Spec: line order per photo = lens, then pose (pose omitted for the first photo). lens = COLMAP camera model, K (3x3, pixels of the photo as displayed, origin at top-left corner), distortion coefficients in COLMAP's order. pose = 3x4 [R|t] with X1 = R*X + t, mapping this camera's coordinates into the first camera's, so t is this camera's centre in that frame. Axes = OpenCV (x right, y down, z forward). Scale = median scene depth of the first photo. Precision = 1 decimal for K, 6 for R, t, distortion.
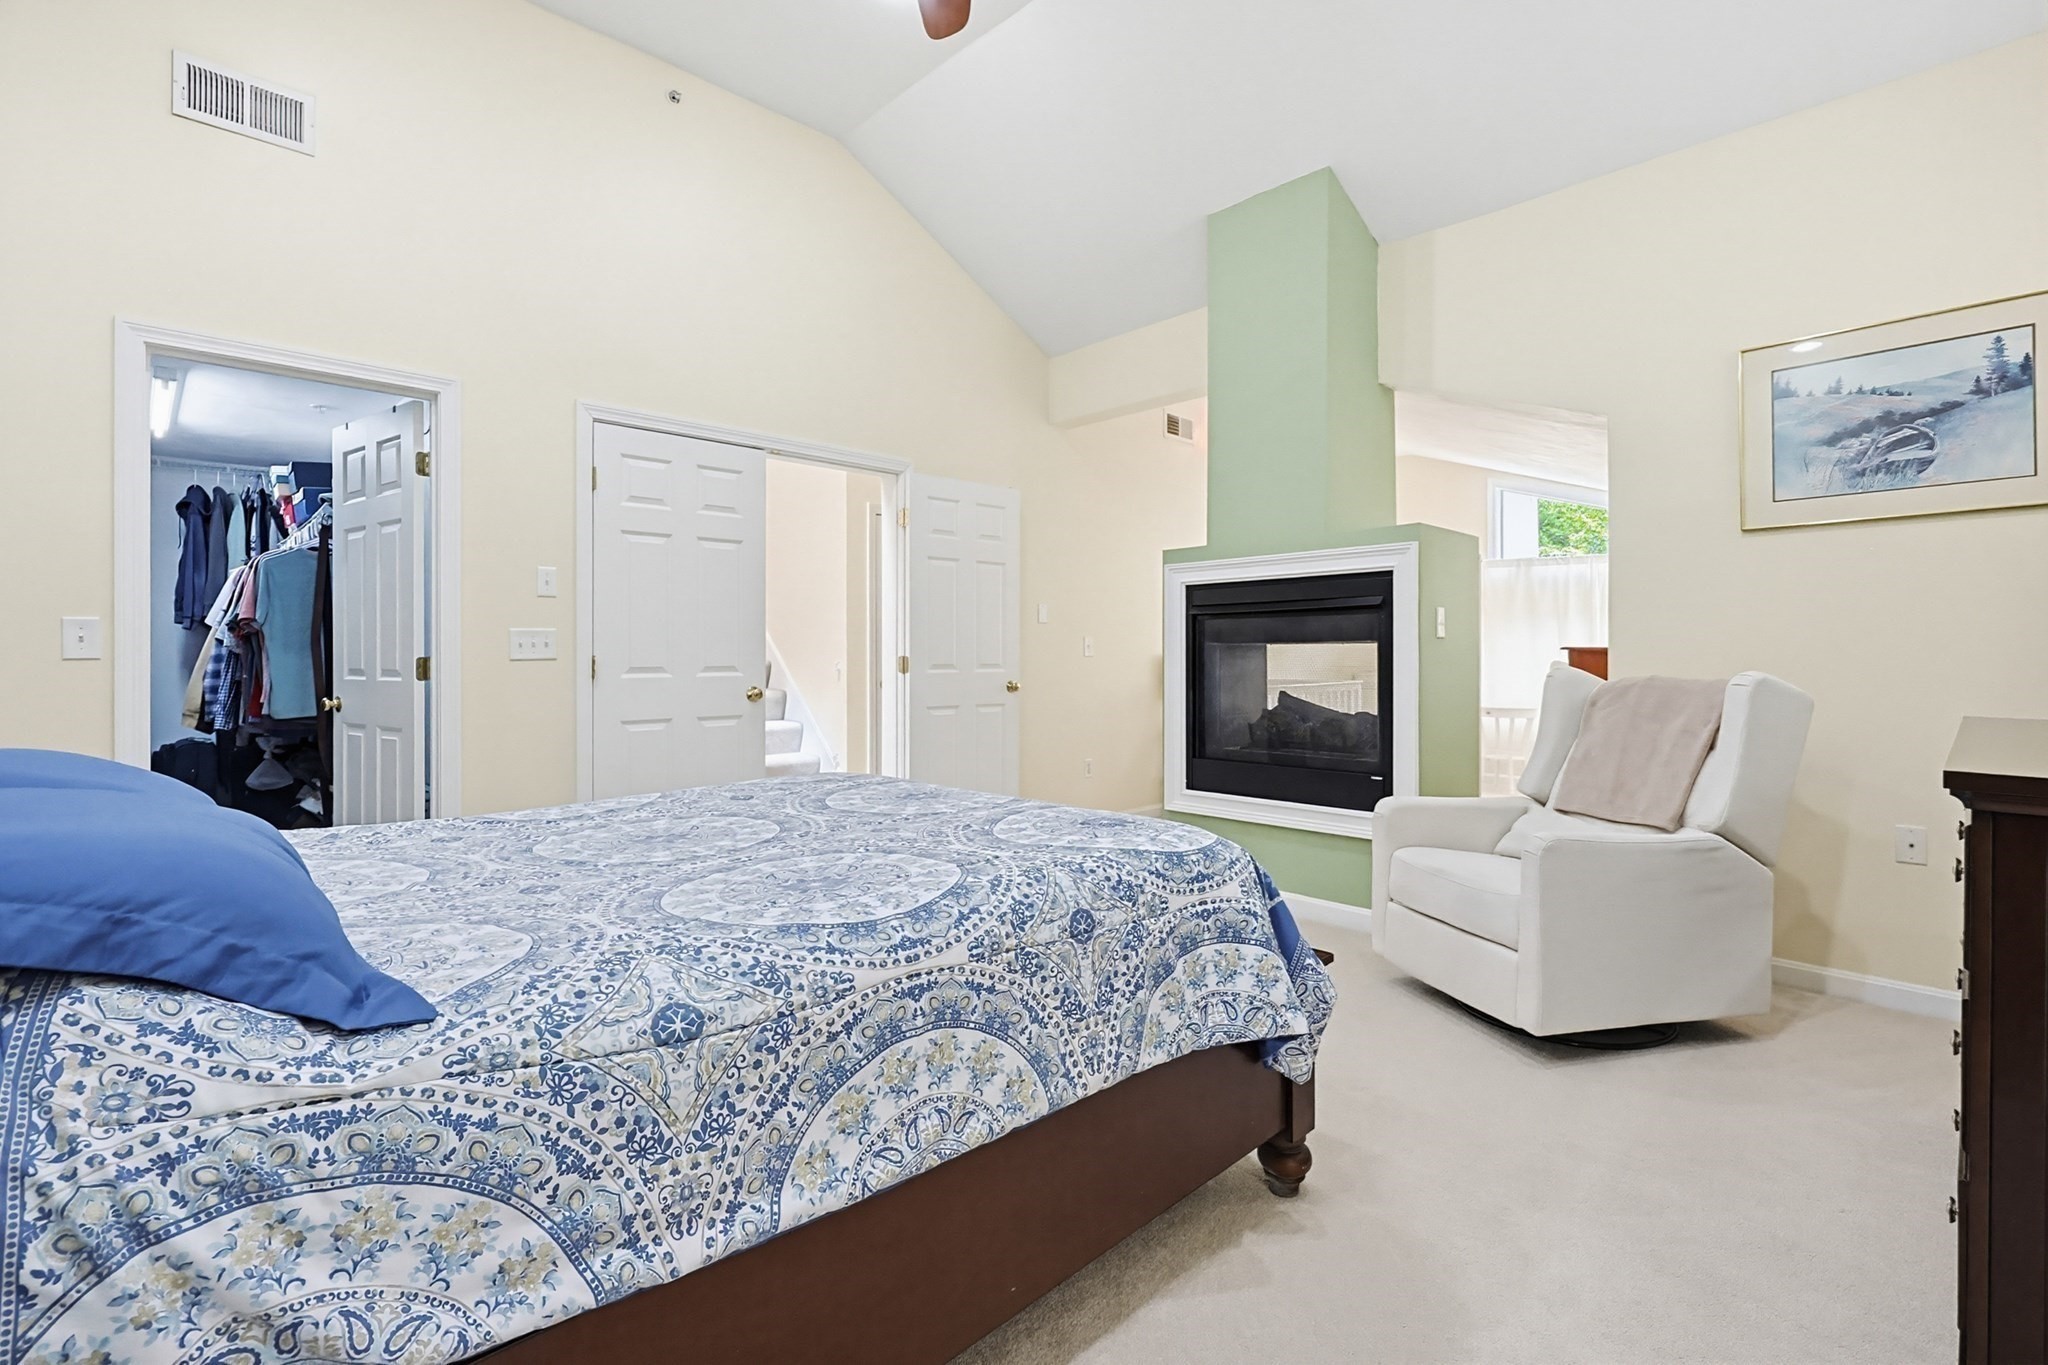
lens RADIAL K [[891.0, 0, 1034.4], [0, 891.0, 655.3], [0, 0, 1]] dist [0.001318, -0.000258]
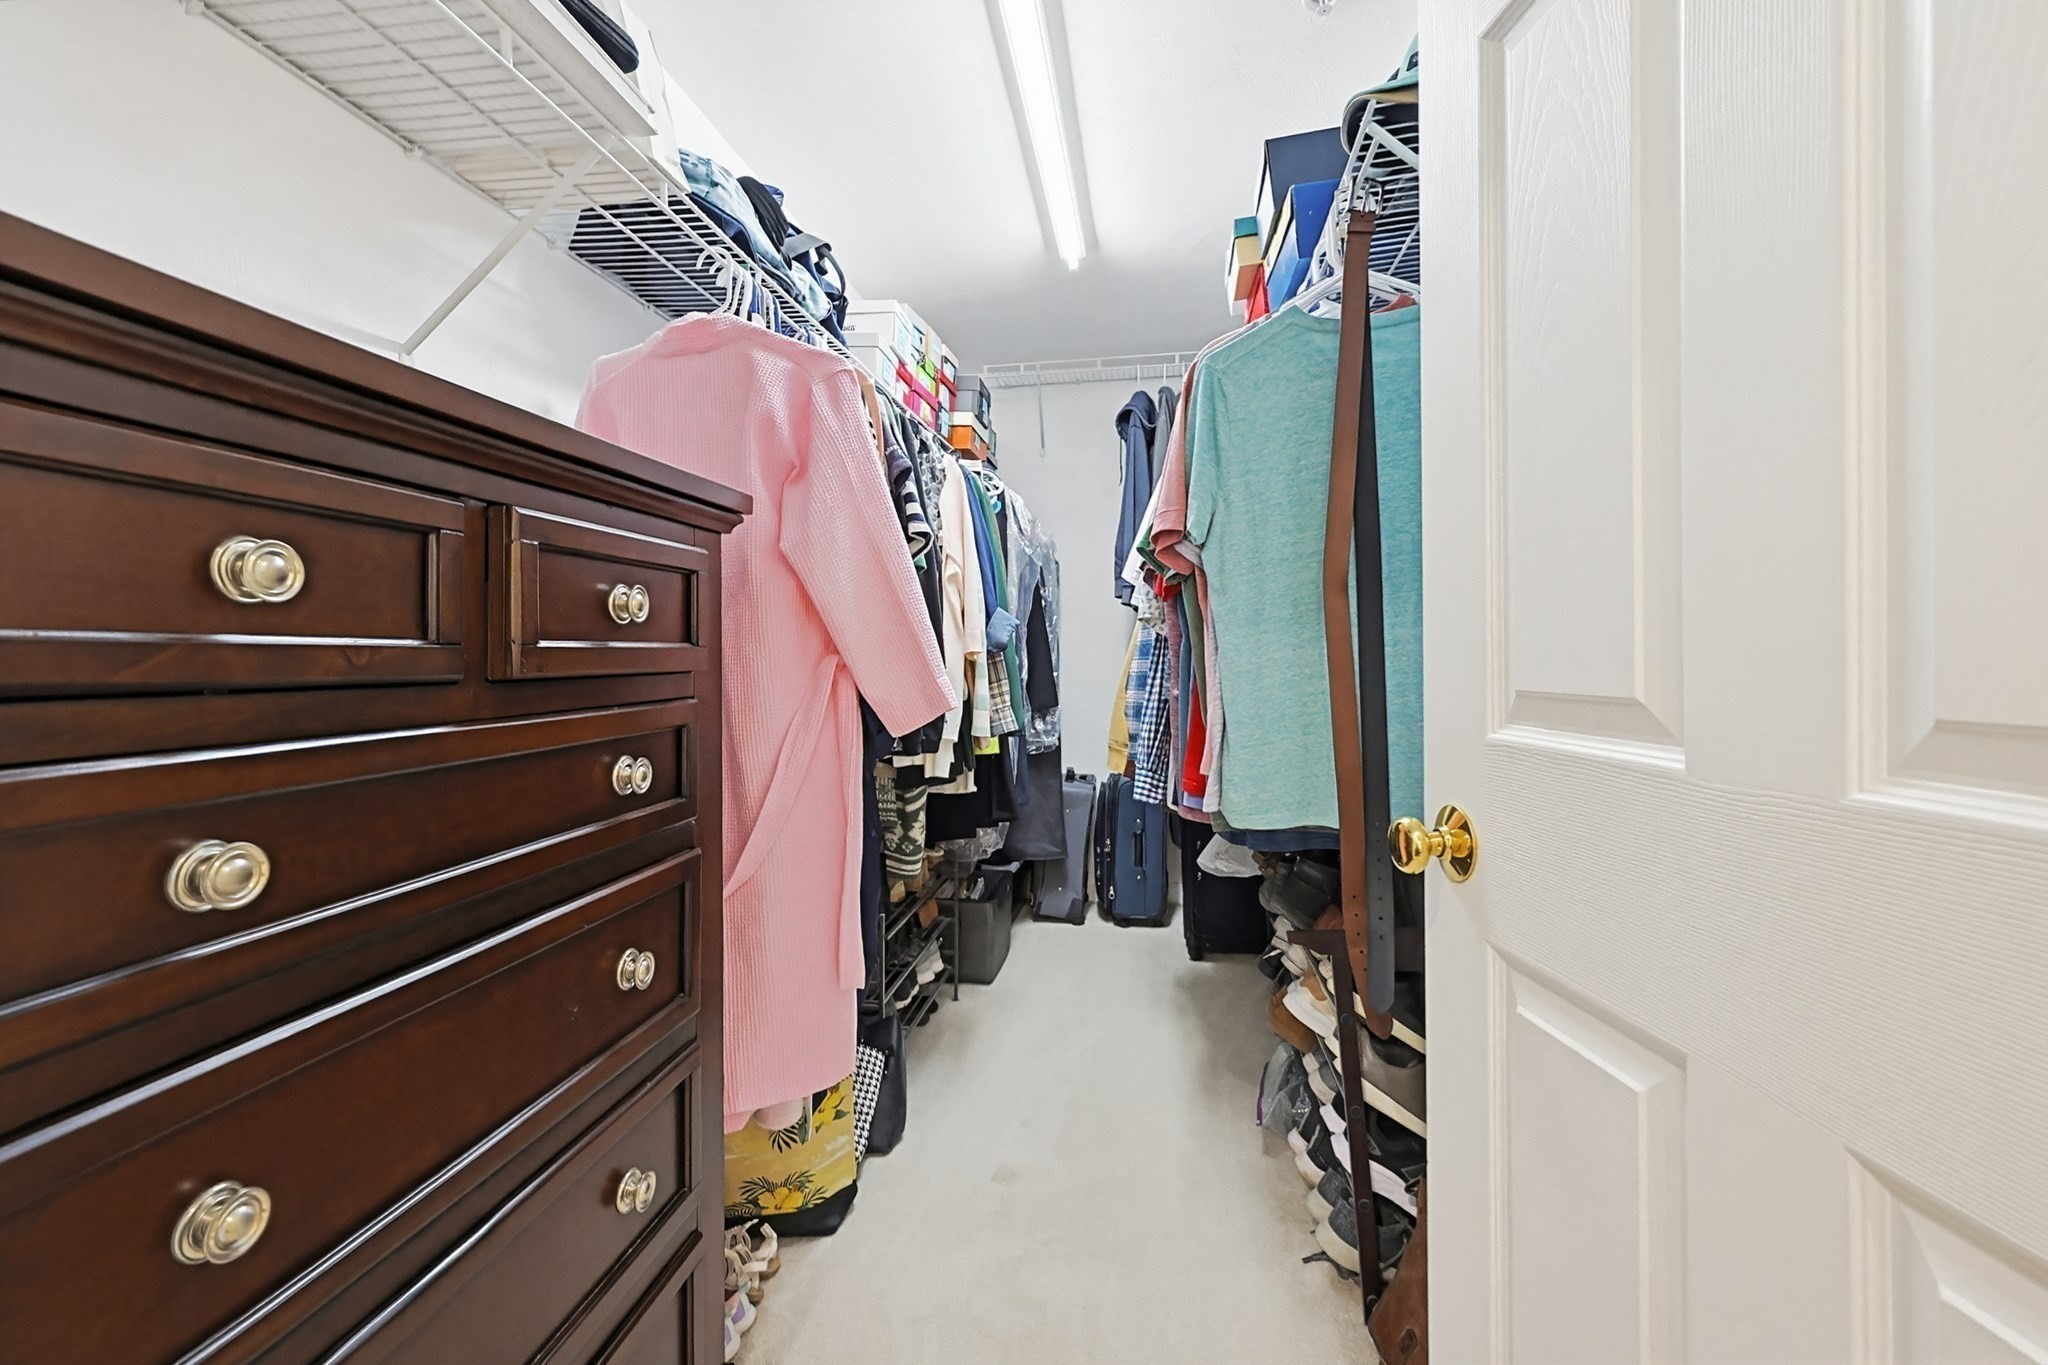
lens RADIAL K [[891.0, 0, 1034.4], [0, 891.0, 655.3], [0, 0, 1]] dist [0.001318, -0.000258]
pose [[0.600567, -0.000571, -0.799574, -0.557871], [0.006392, 0.999971, 0.004087, 0.004422], [0.799549, -0.007565, 0.600554, 0.656077]]
